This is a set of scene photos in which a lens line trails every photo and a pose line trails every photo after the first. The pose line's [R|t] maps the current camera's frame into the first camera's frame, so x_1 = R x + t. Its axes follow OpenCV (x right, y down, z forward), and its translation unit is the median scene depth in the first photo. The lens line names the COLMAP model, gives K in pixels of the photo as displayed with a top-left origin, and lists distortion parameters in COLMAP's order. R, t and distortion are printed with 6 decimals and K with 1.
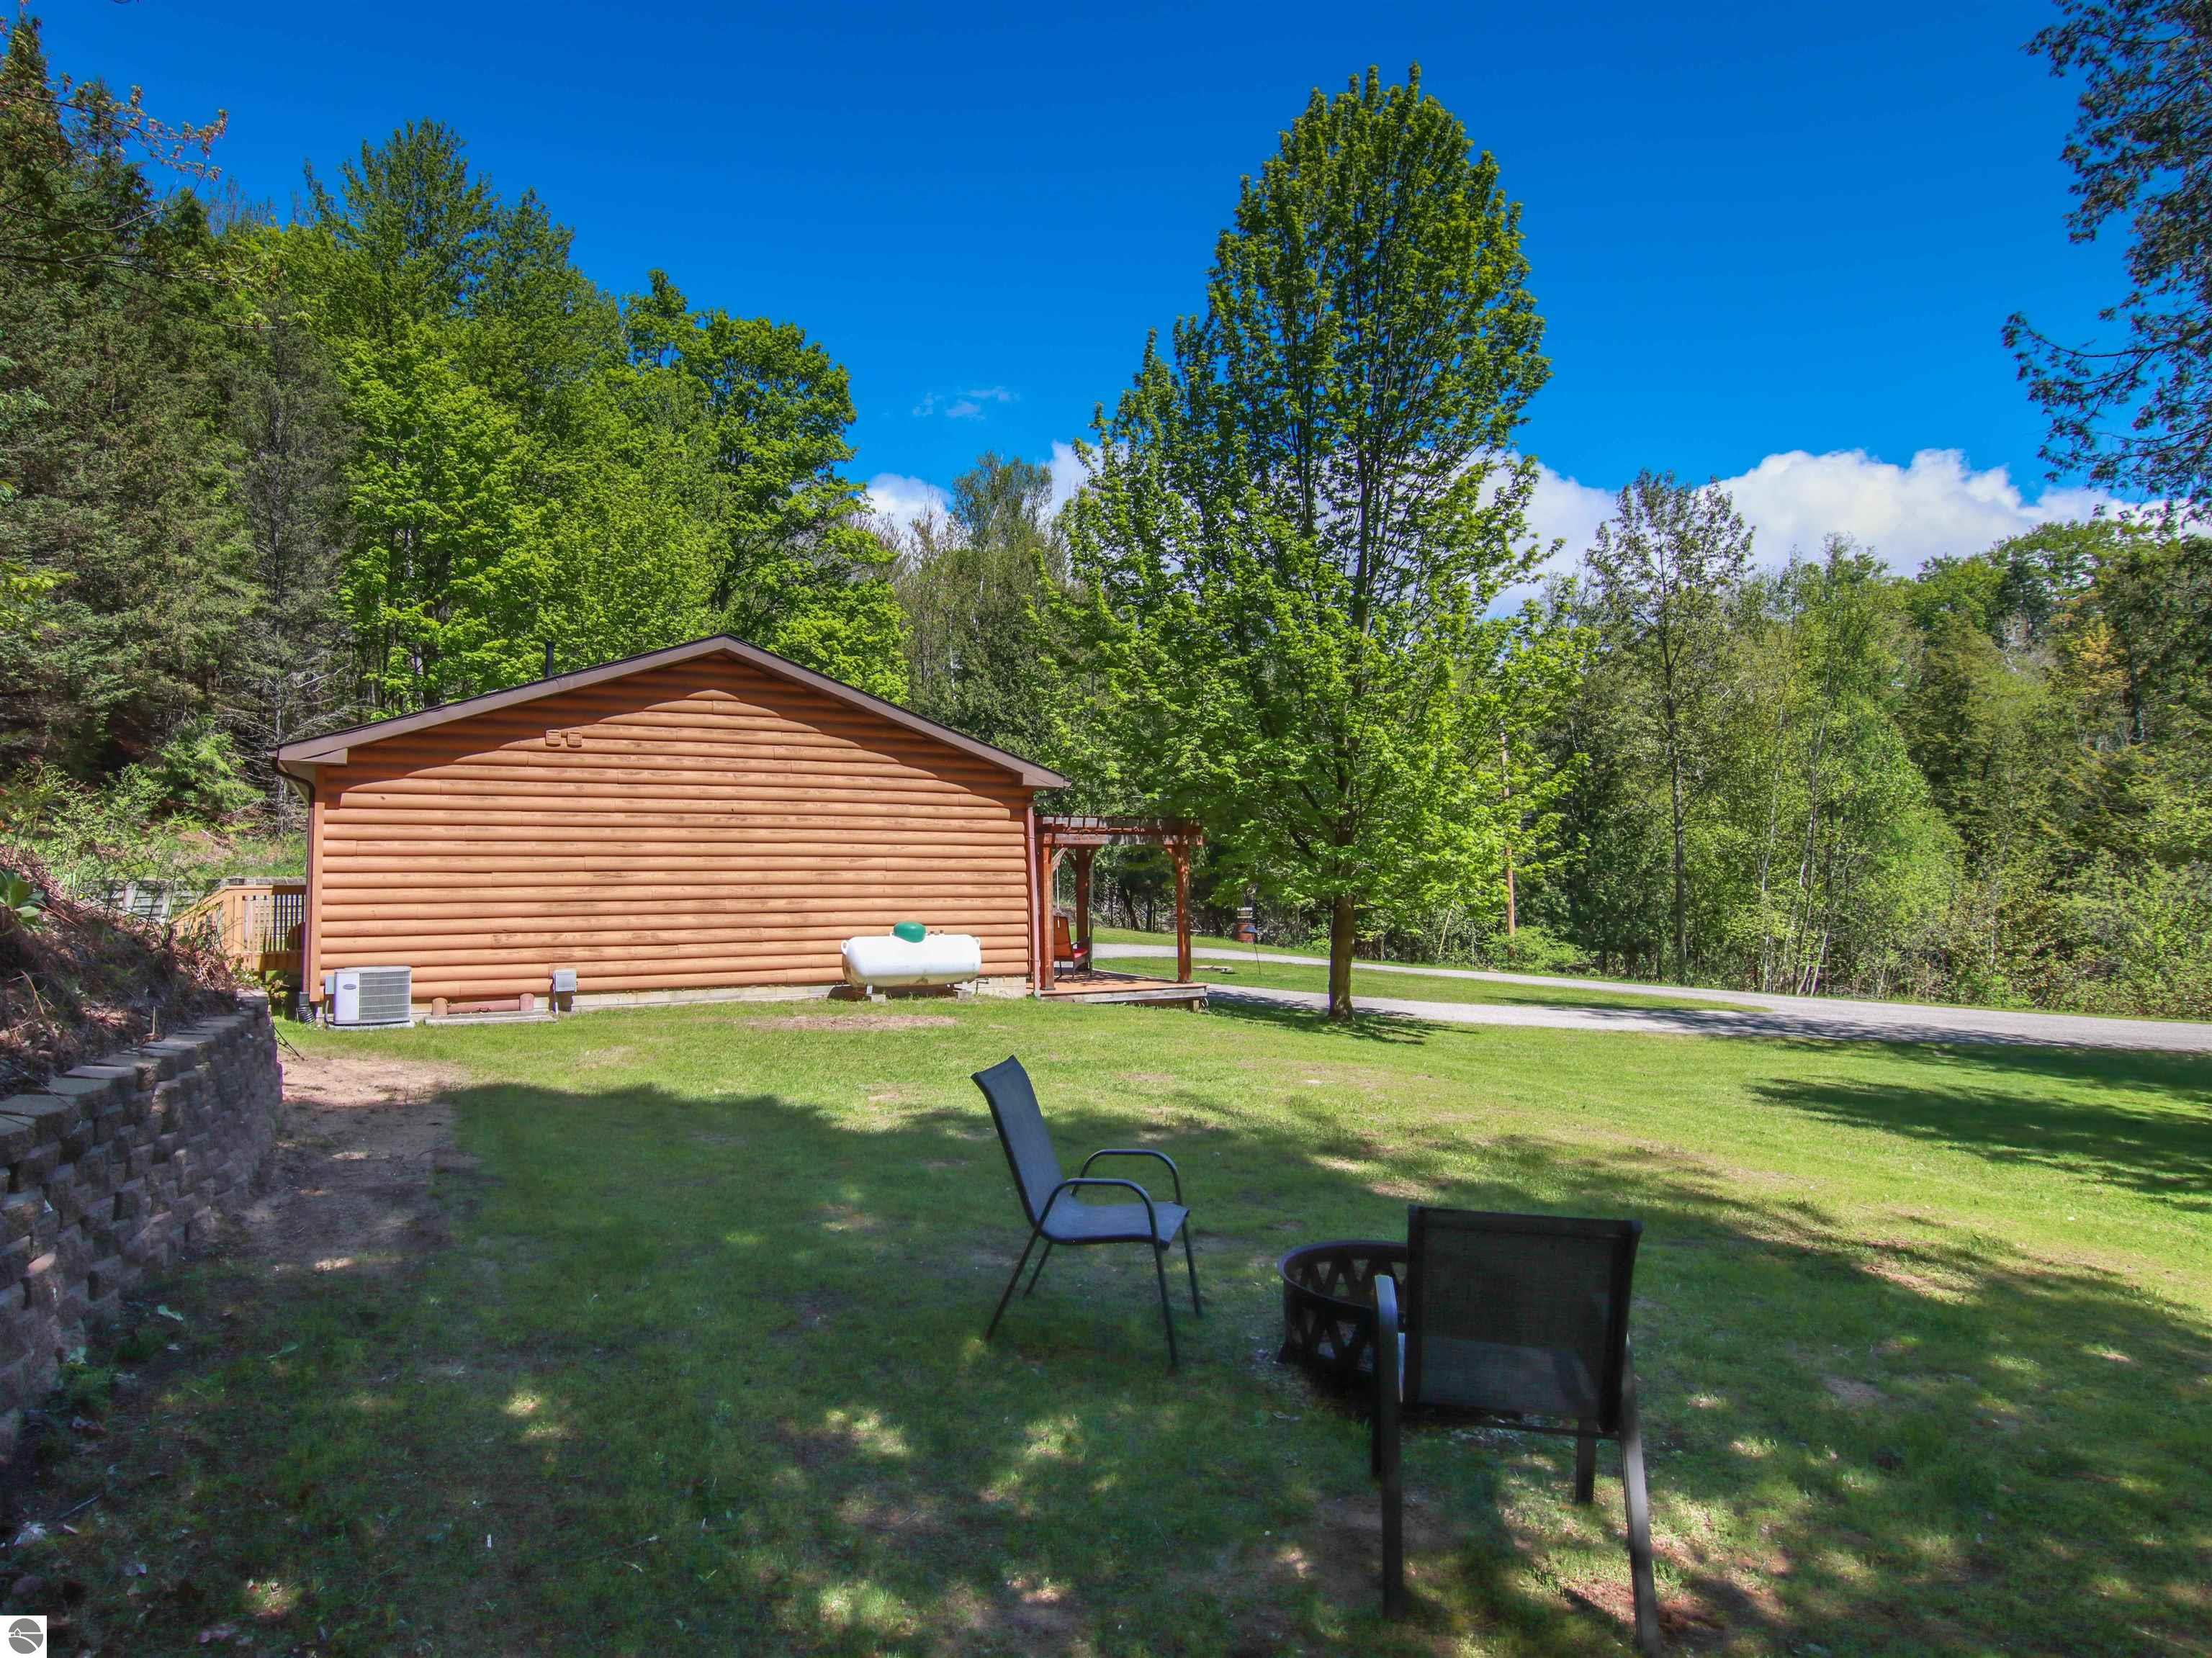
lens RADIAL K [[1404.8, 0, 1098.2], [0, 1404.8, 813.7], [0, 0, 1]] dist [-0.009773, -0.002832]
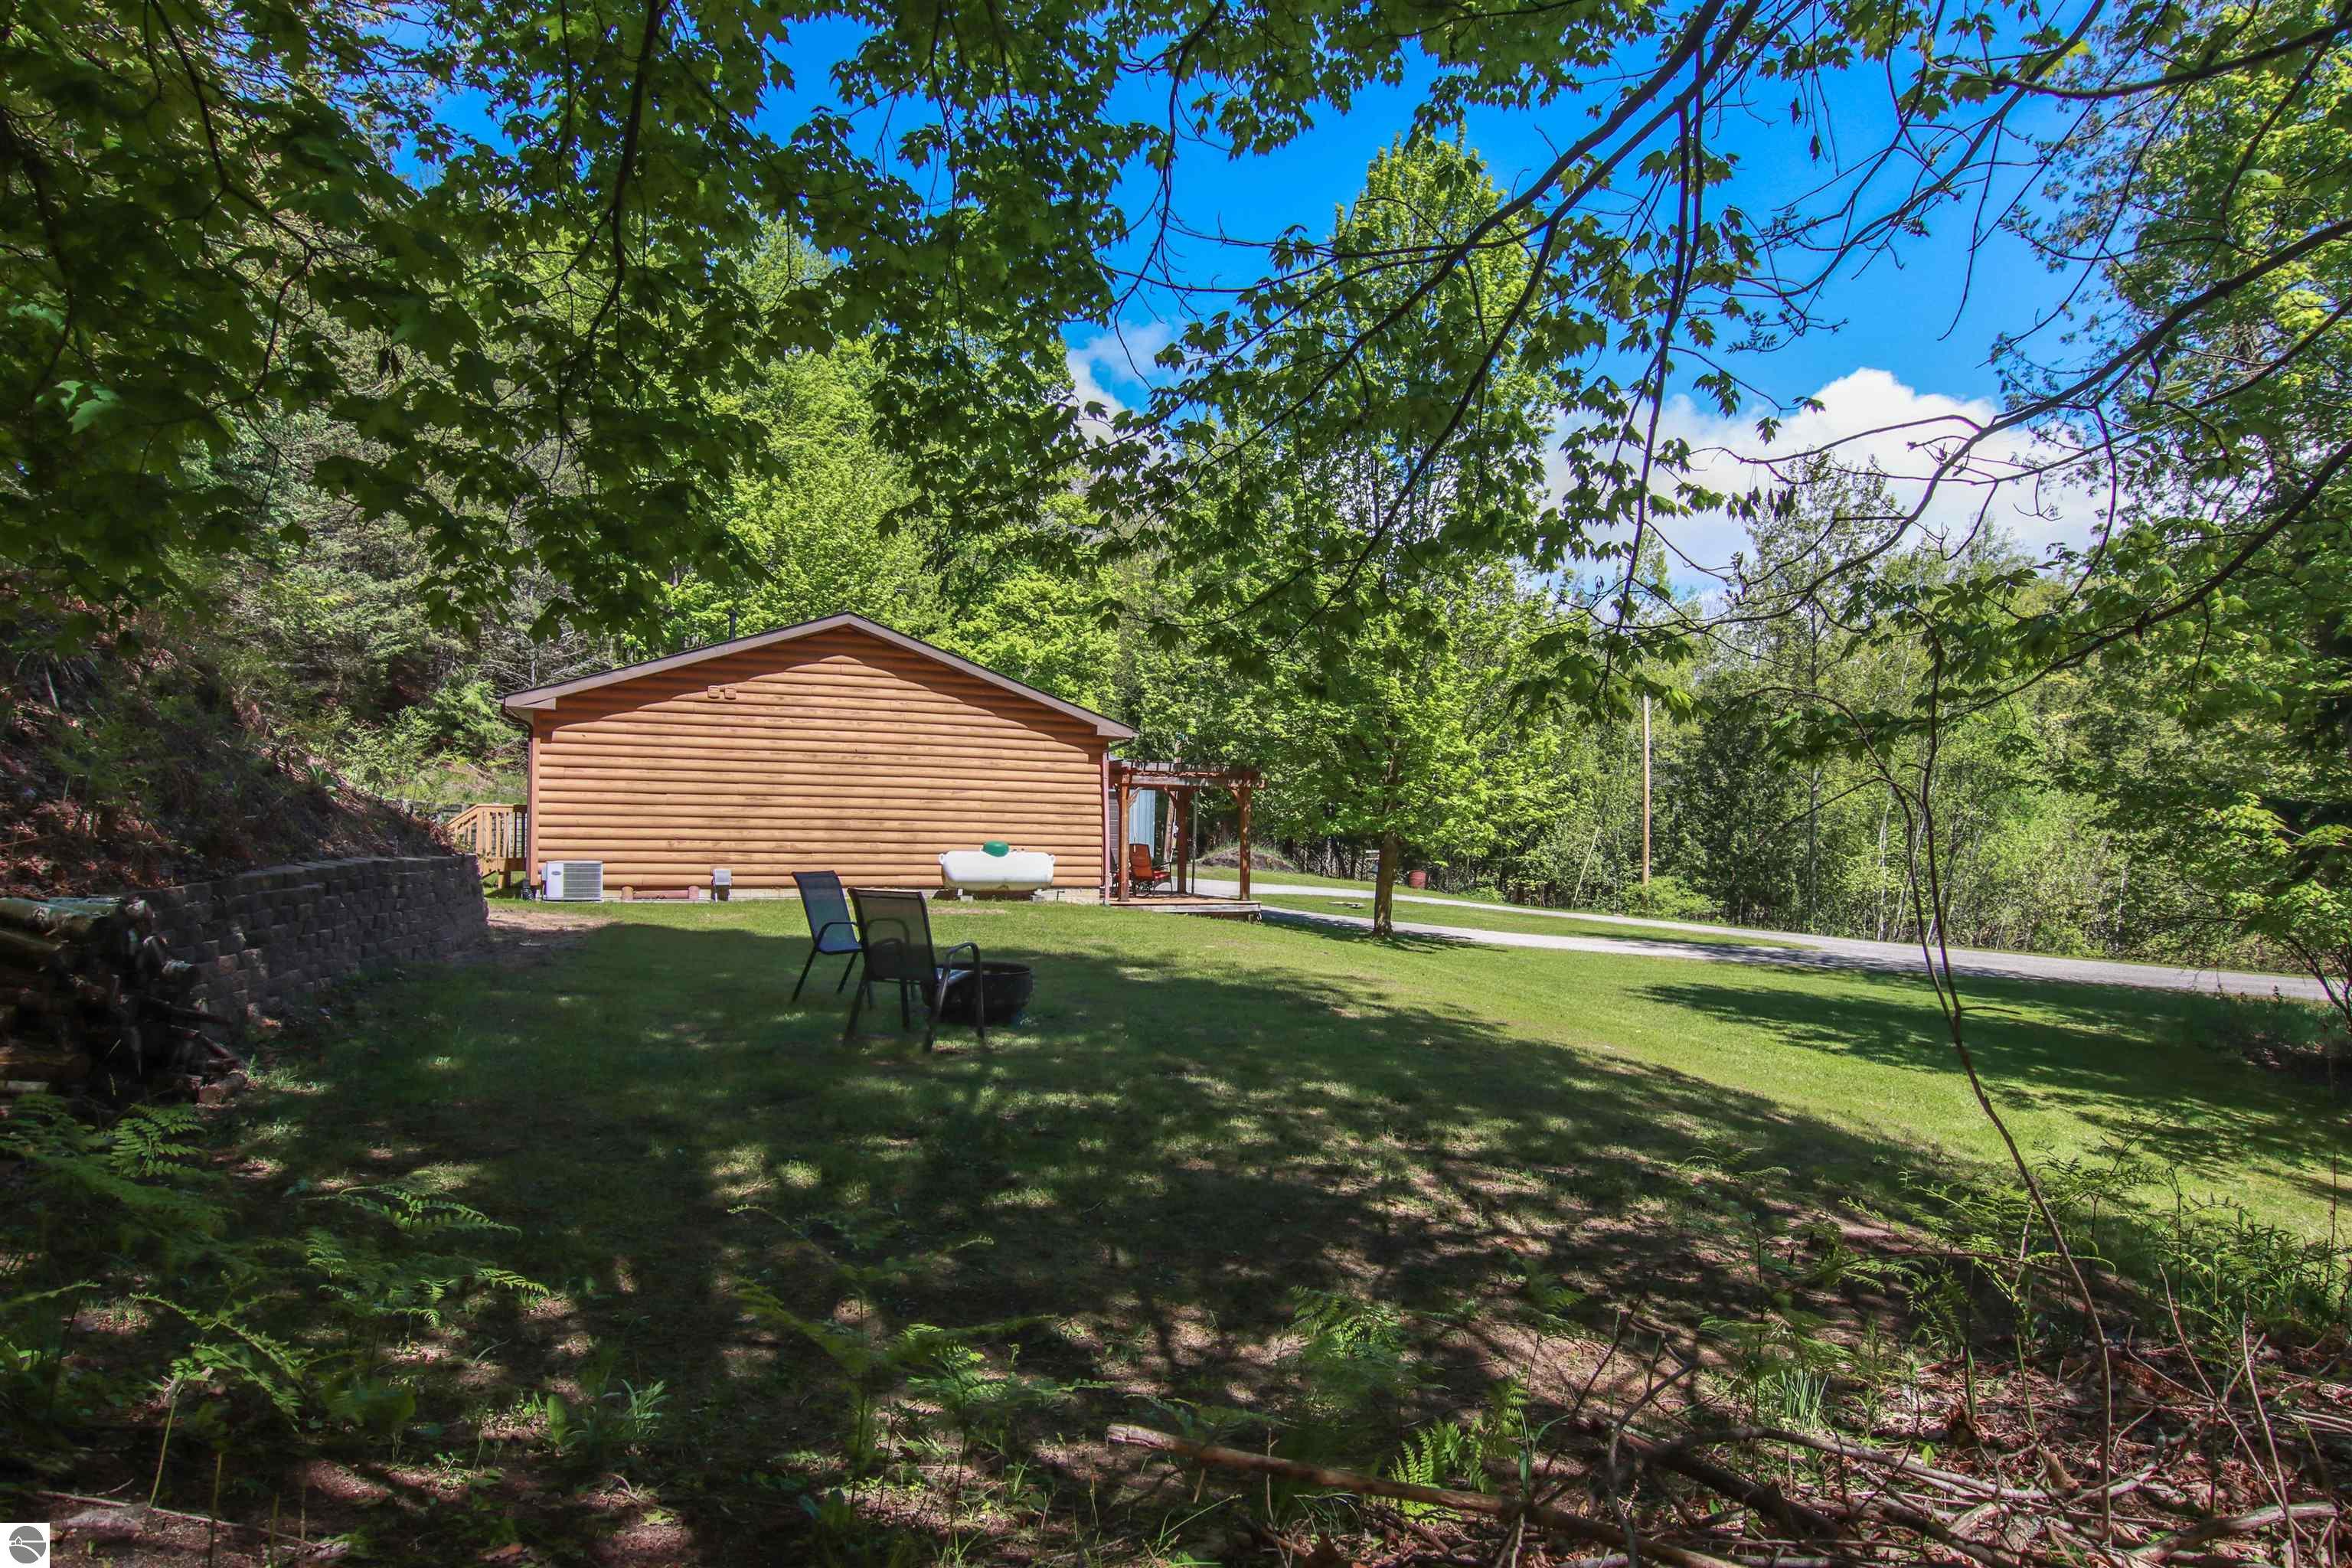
lens RADIAL K [[1414.0, 0, 1287.7], [0, 1414.0, 846.5], [0, 0, 1]] dist [-0.006566, 0.000179]
pose [[0.998350, 0.020997, -0.053446, 0.167025], [-0.018108, 0.998377, 0.053987, 0.006763], [0.054493, -0.052930, 0.997110, -0.221619]]
